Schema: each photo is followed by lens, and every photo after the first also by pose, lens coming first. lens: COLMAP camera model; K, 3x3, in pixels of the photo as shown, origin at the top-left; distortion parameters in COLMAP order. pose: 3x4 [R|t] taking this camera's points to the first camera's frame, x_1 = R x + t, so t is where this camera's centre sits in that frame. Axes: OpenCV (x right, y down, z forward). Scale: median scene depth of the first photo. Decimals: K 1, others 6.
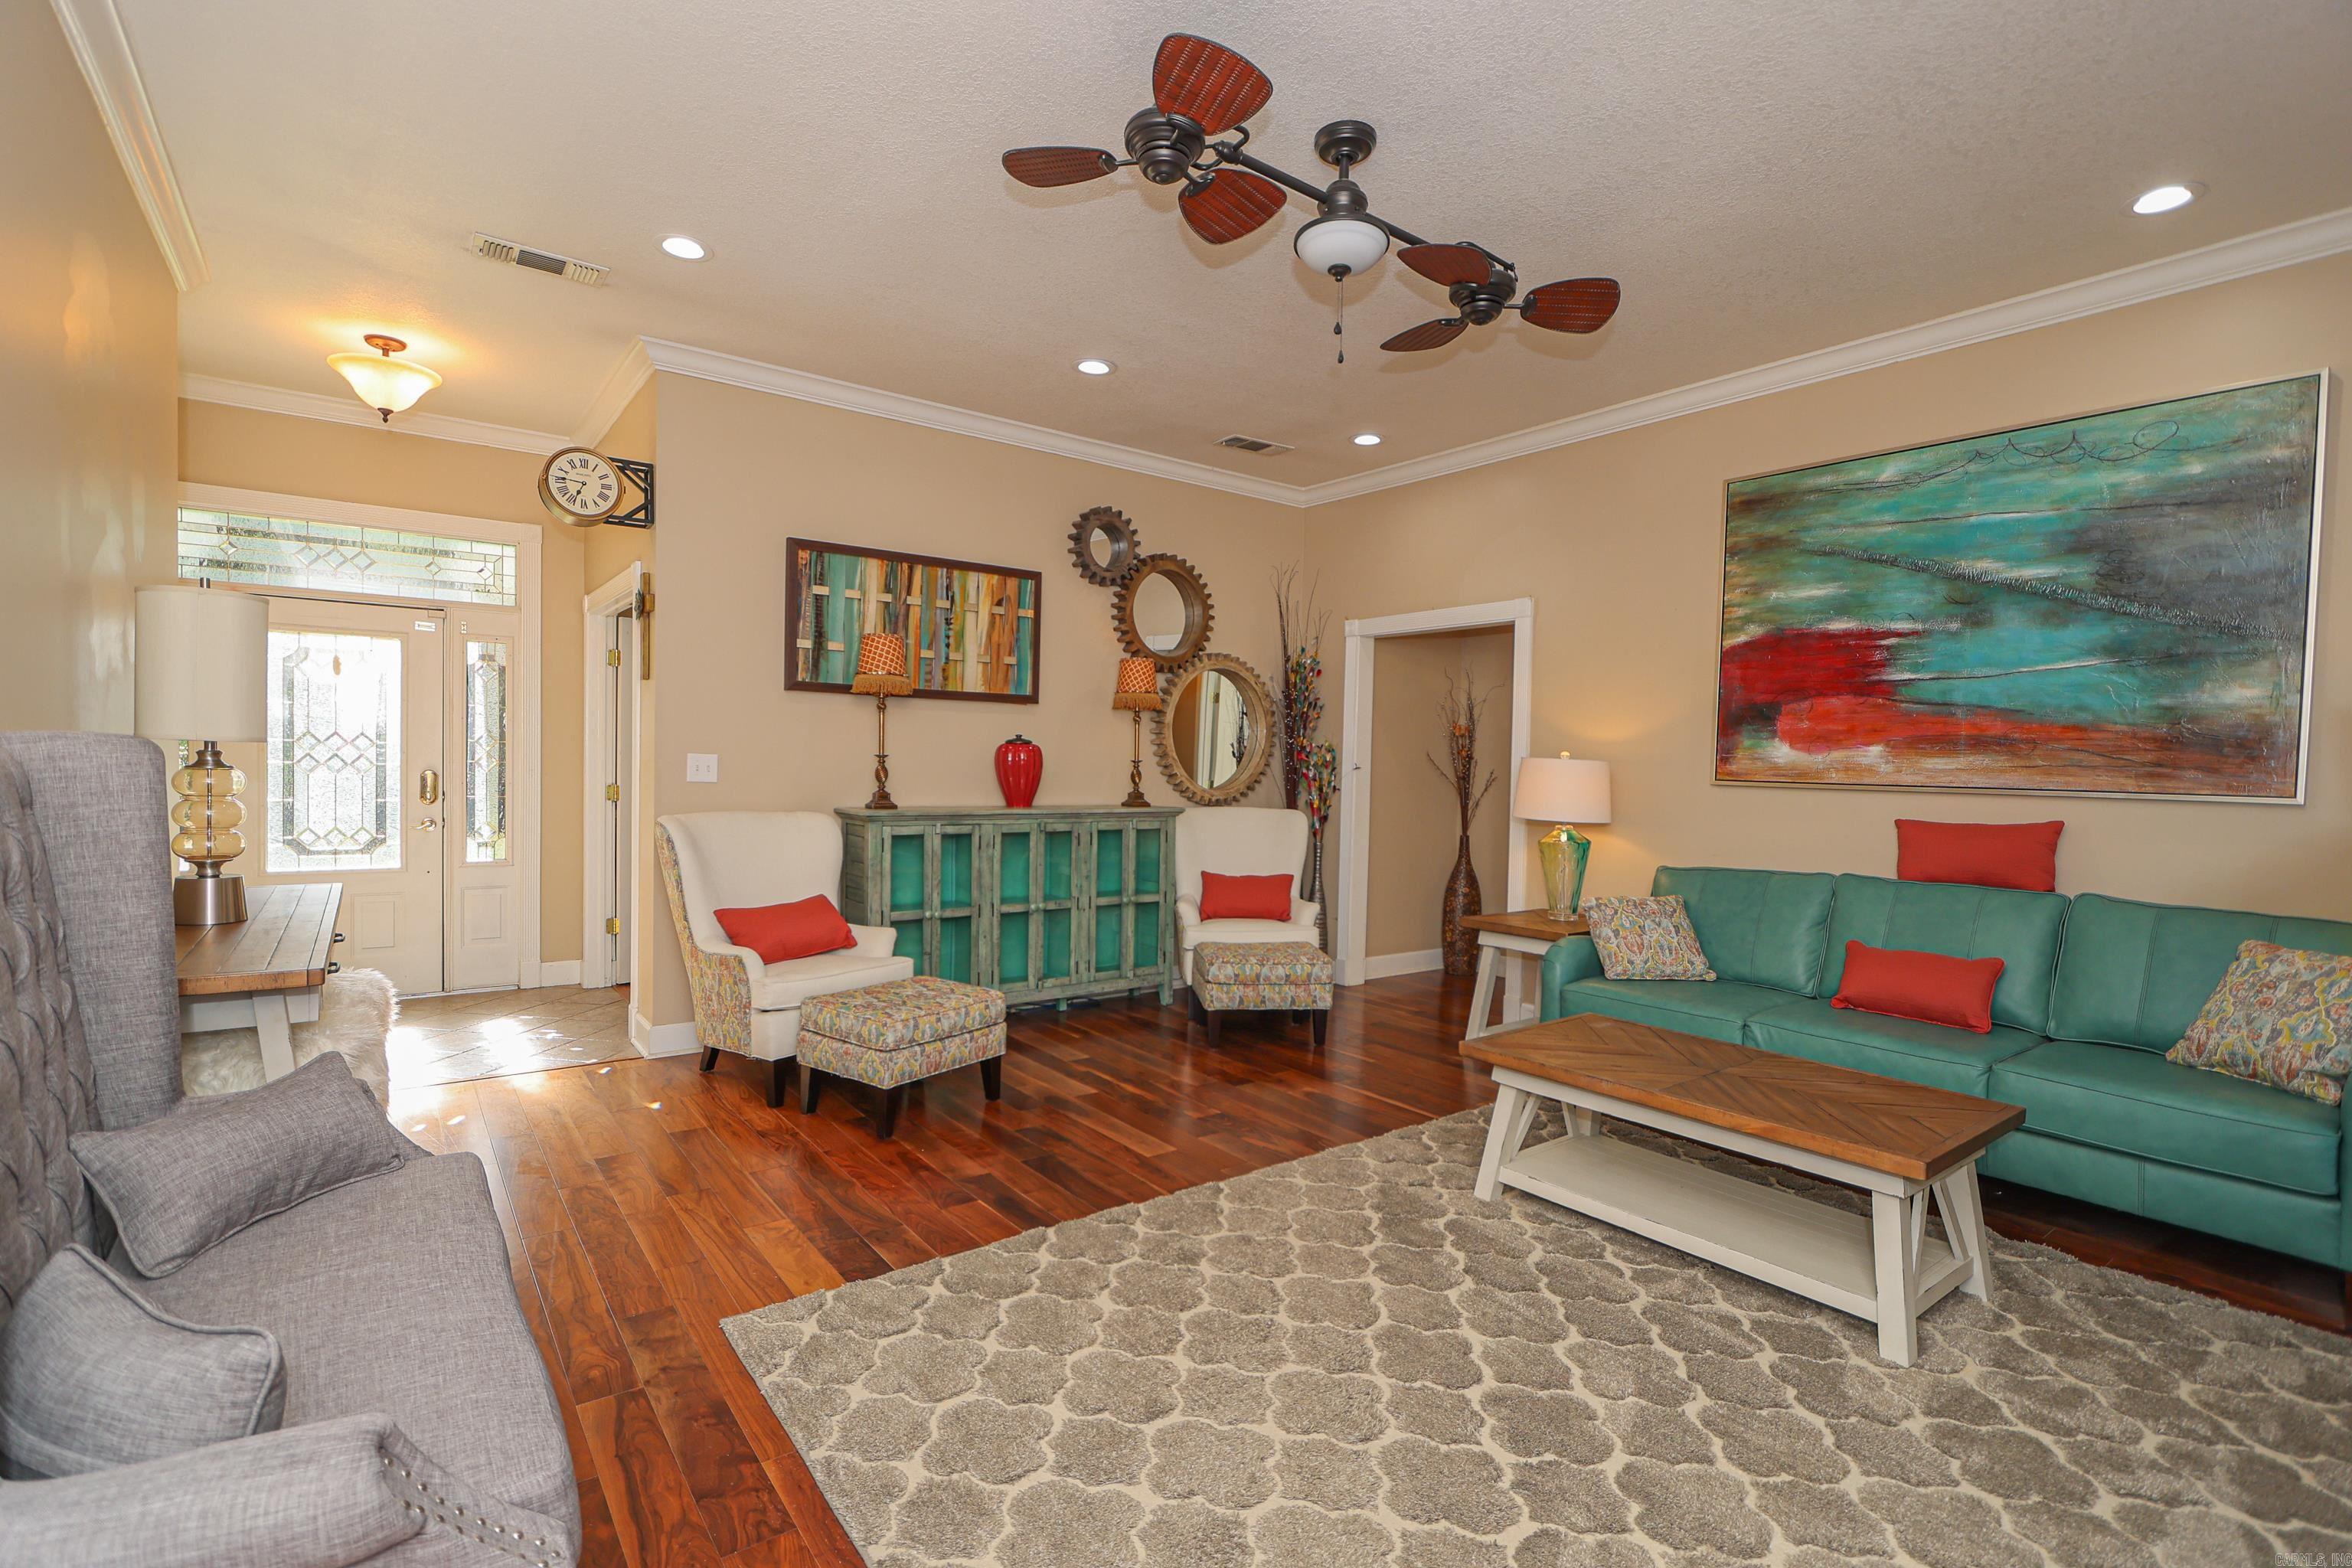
lens RADIAL K [[1076.9, 0, 1171.3], [0, 1076.9, 787.9], [0, 0, 1]] dist [-0.018131, 0.002039]
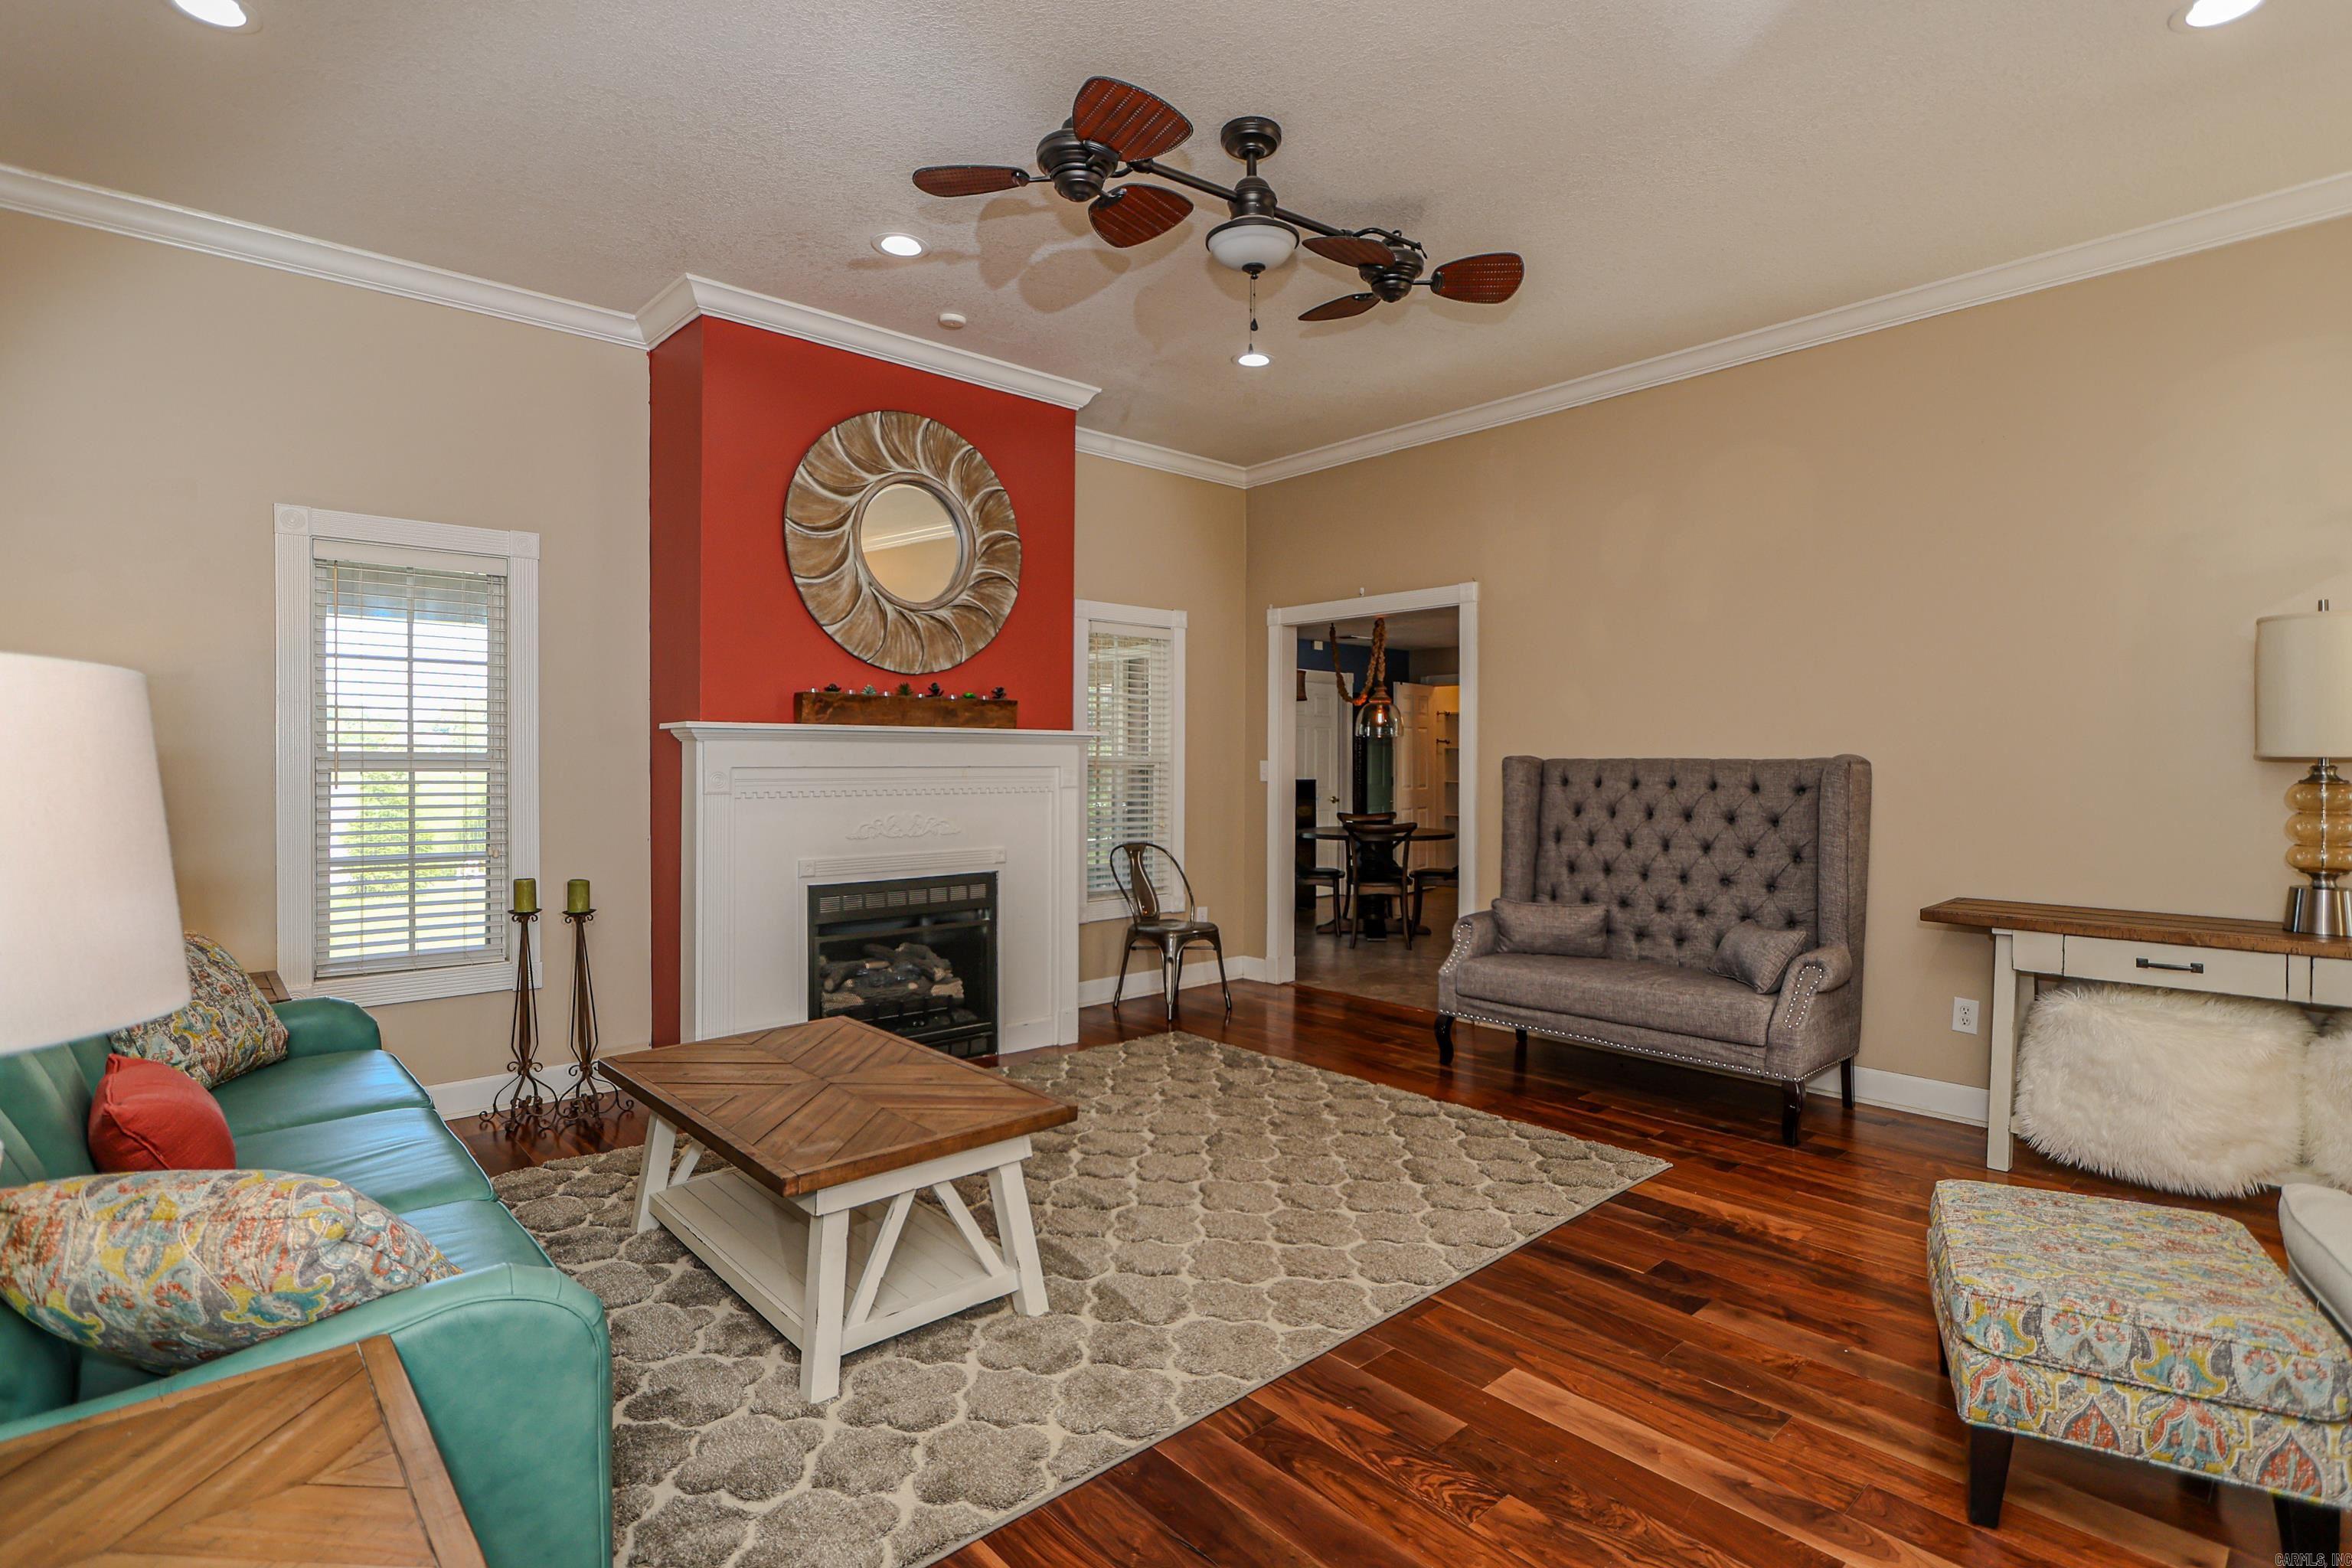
lens RADIAL K [[1135.6, 0, 1197.2], [0, 1135.6, 768.2], [0, 0, 1]] dist [0.004840, 0.000445]
pose [[-0.994301, -0.022121, -0.104293, 0.192637], [-0.025475, 0.999196, 0.030945, -0.026694], [0.103524, 0.033426, -0.994065, 1.300412]]
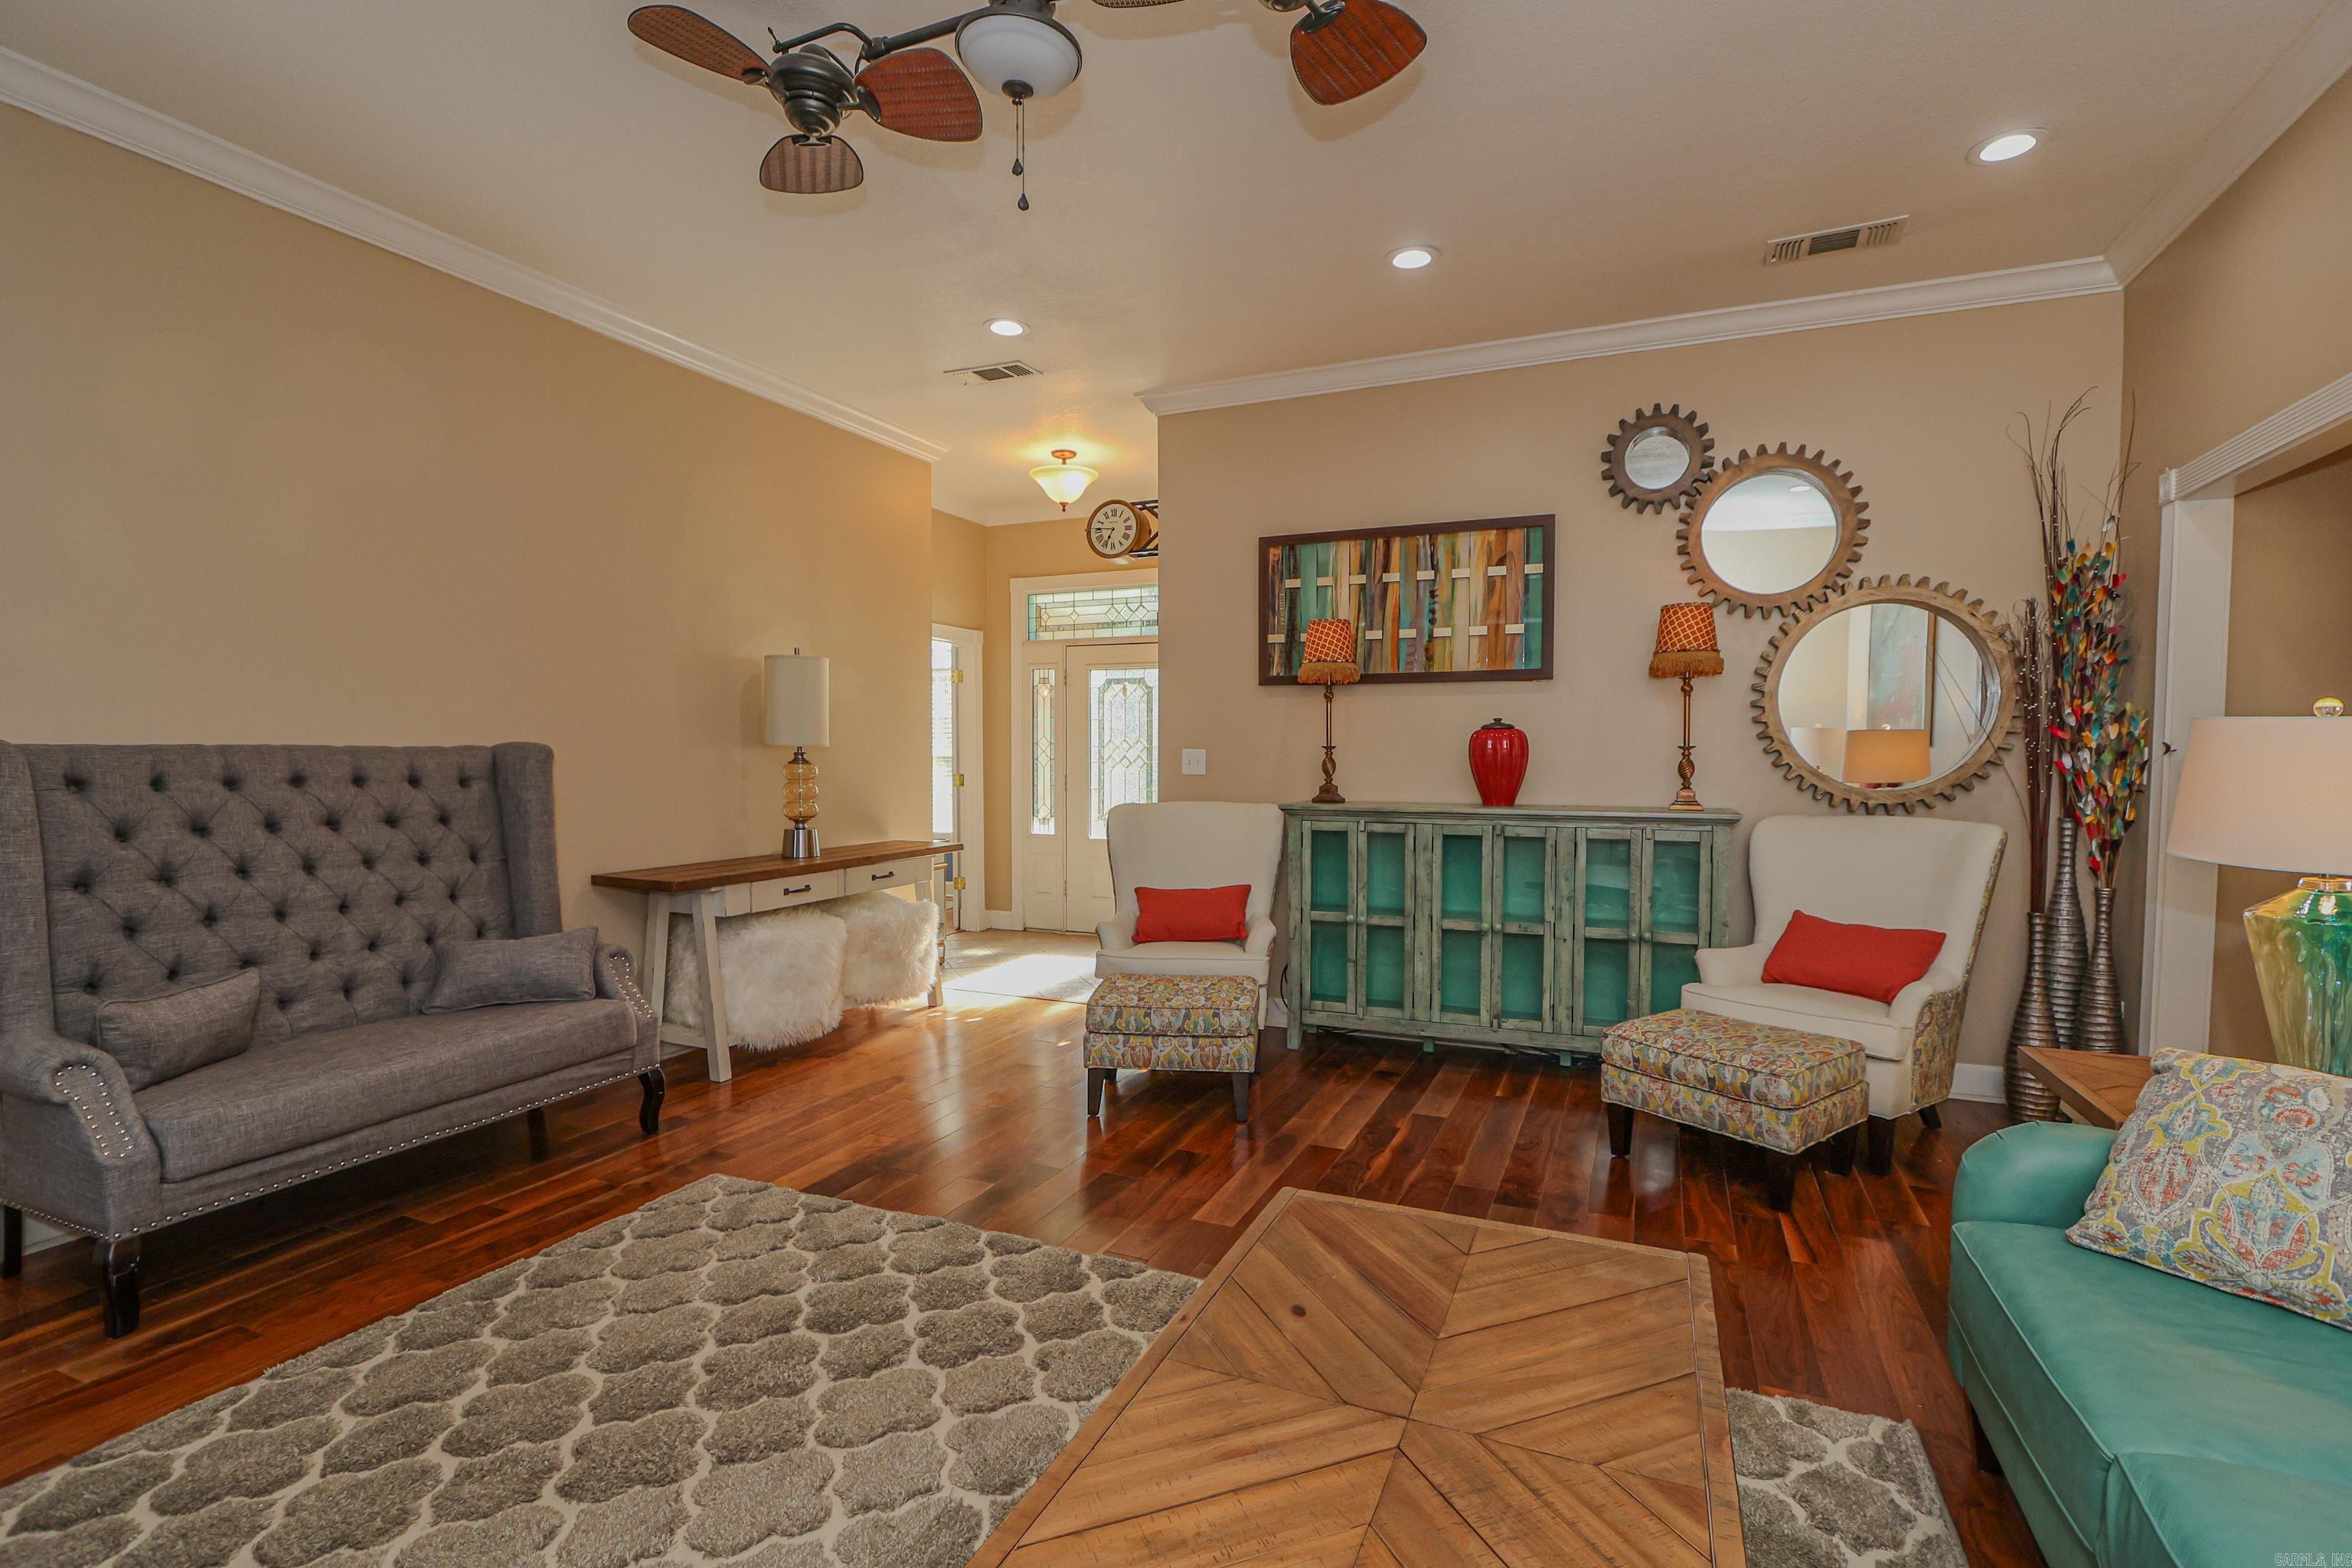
lens RADIAL K [[1076.9, 0, 1194.4], [0, 1076.9, 793.5], [0, 0, 1]] dist [-0.018131, 0.002039]
pose [[0.495251, 0.012495, -0.868660, 0.548857], [-0.011422, 0.999904, 0.007870, 0.005413], [0.868675, 0.006024, 0.495346, 0.461637]]
